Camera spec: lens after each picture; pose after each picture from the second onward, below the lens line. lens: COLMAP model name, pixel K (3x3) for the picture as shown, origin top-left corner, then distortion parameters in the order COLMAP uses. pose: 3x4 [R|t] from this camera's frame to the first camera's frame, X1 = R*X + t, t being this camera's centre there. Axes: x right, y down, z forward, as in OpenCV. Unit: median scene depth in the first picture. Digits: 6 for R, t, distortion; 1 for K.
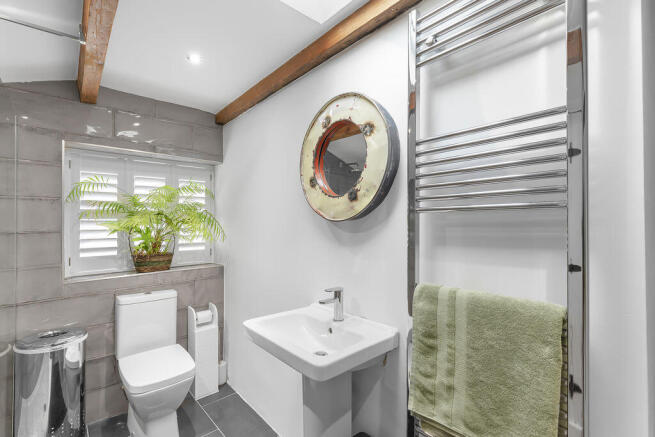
lens RADIAL K [[300.5, 0, 328.5], [0, 300.5, 219.8], [0, 0, 1]] dist [-0.001910, -0.000656]
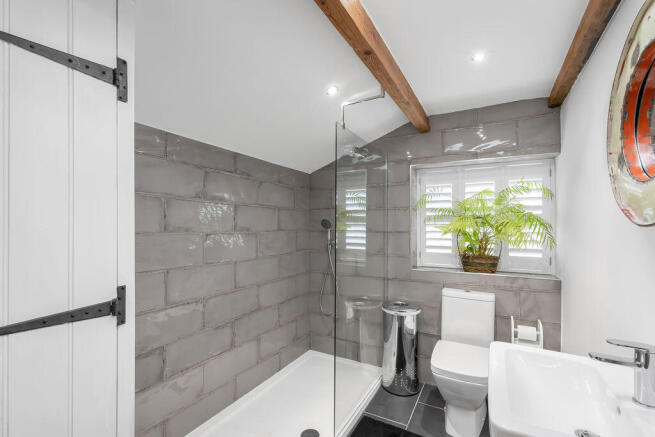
lens RADIAL K [[297.0, 0, 325.0], [0, 297.0, 222.4], [0, 0, 1]] dist [0.000667, -0.000003]
pose [[0.321288, -0.002066, -0.946979, 0.243853], [-0.000334, 0.999997, -0.002295, -0.000062], [0.946982, 0.001054, 0.321286, 0.174730]]
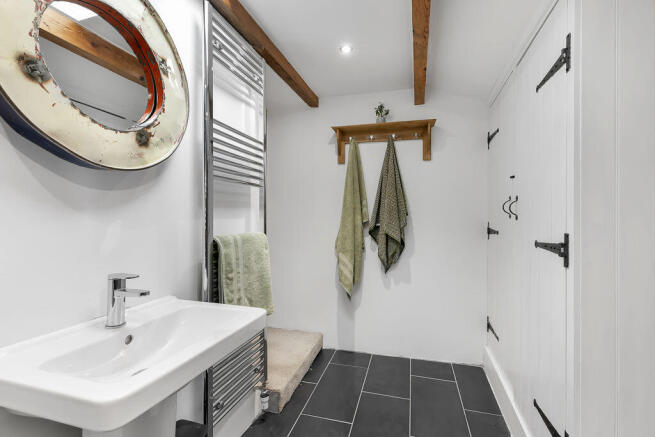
lens RADIAL K [[297.0, 0, 325.0], [0, 297.0, 222.4], [0, 0, 1]] dist [0.000667, -0.000003]
pose [[-0.510517, -0.003870, 0.859859, -0.505247], [-0.004364, 0.999989, 0.001910, 0.078362], [-0.859857, -0.002777, -0.510528, 0.649949]]
